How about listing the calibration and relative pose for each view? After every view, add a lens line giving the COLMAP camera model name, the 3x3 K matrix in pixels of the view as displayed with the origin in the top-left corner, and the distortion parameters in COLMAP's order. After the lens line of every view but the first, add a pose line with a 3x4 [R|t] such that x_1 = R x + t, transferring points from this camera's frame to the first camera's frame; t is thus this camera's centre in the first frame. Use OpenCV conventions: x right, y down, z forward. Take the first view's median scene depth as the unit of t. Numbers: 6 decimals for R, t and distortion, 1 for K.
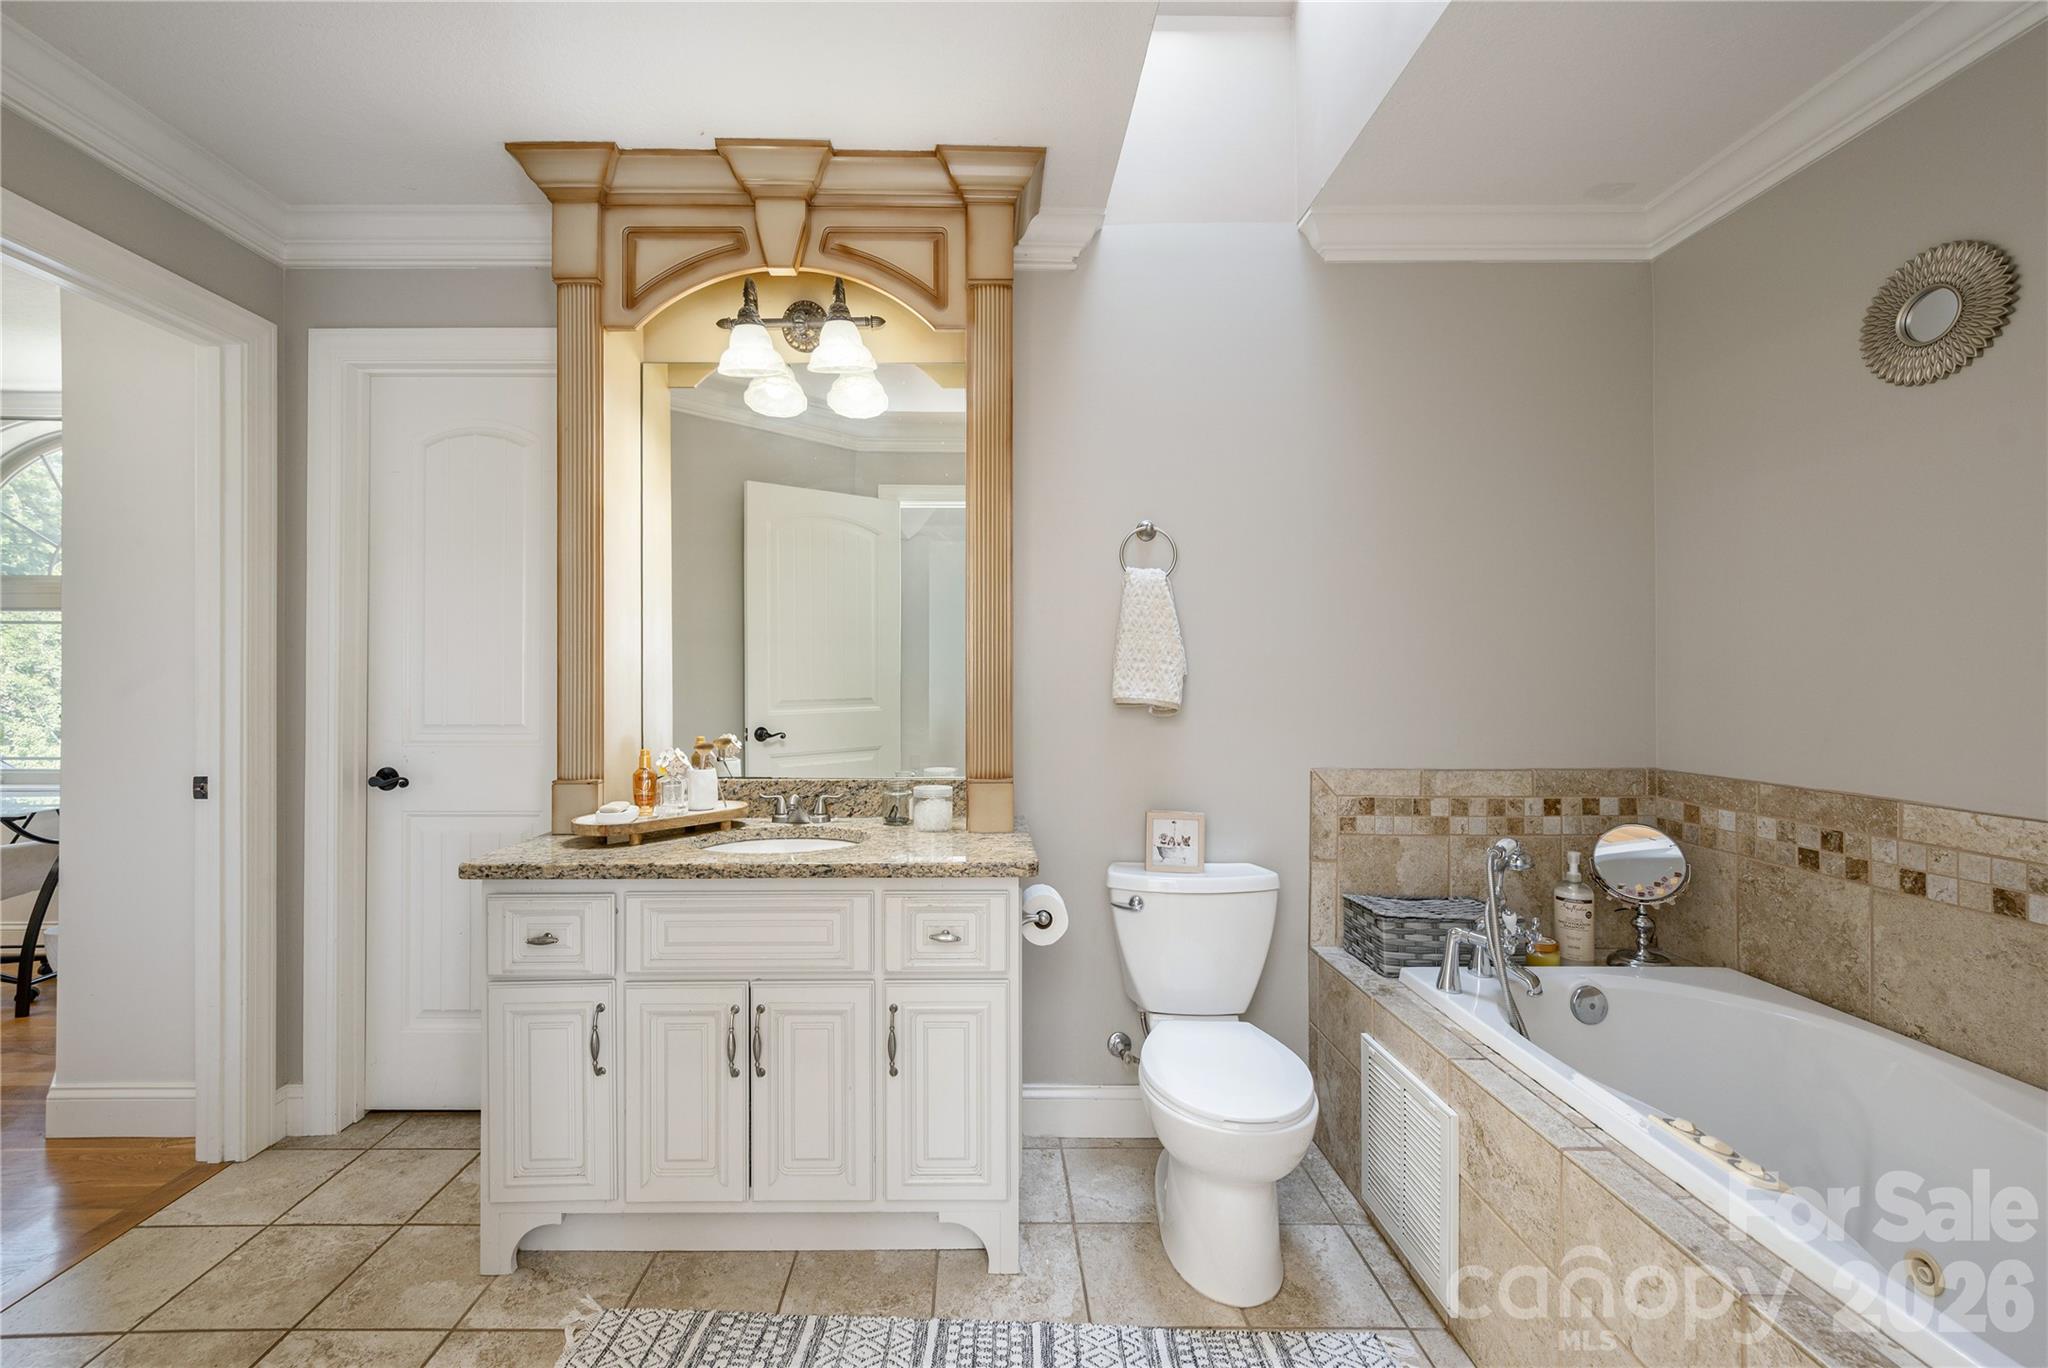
lens RADIAL K [[830.9, 0, 1024.0], [0, 830.9, 684.0], [0, 0, 1]] dist [-0.000003, -0.000199]
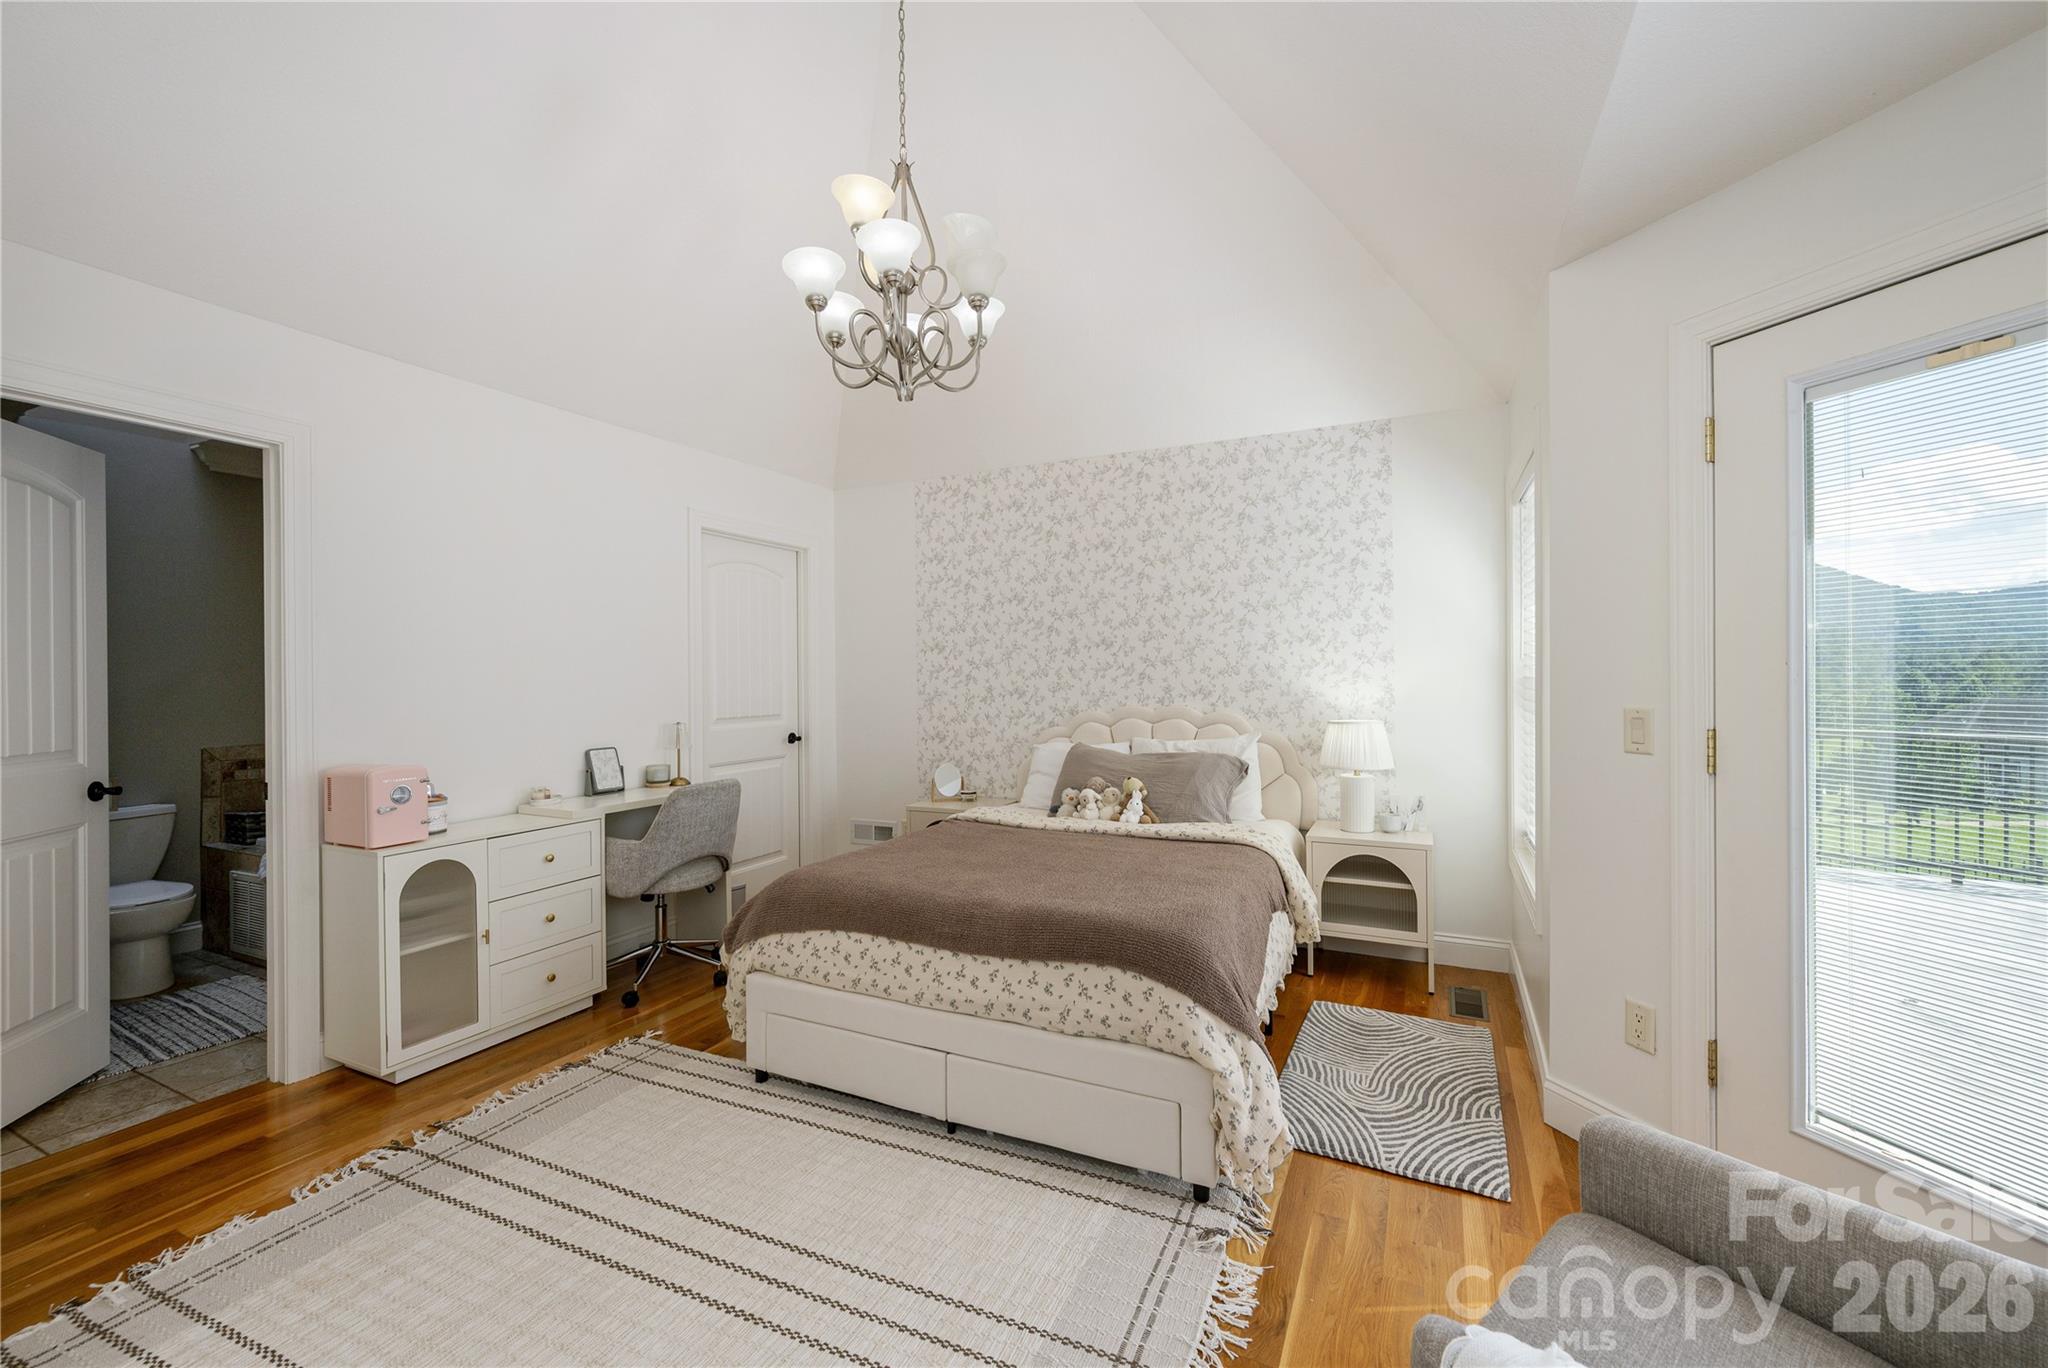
lens RADIAL K [[830.9, 0, 1024.0], [0, 830.9, 684.0], [0, 0, 1]] dist [-0.000003, -0.000199]
pose [[0.483431, -0.004012, 0.875373, -0.377044], [0.003281, 0.999991, 0.002771, -0.035936], [-0.875377, 0.001533, 0.483439, -1.462222]]
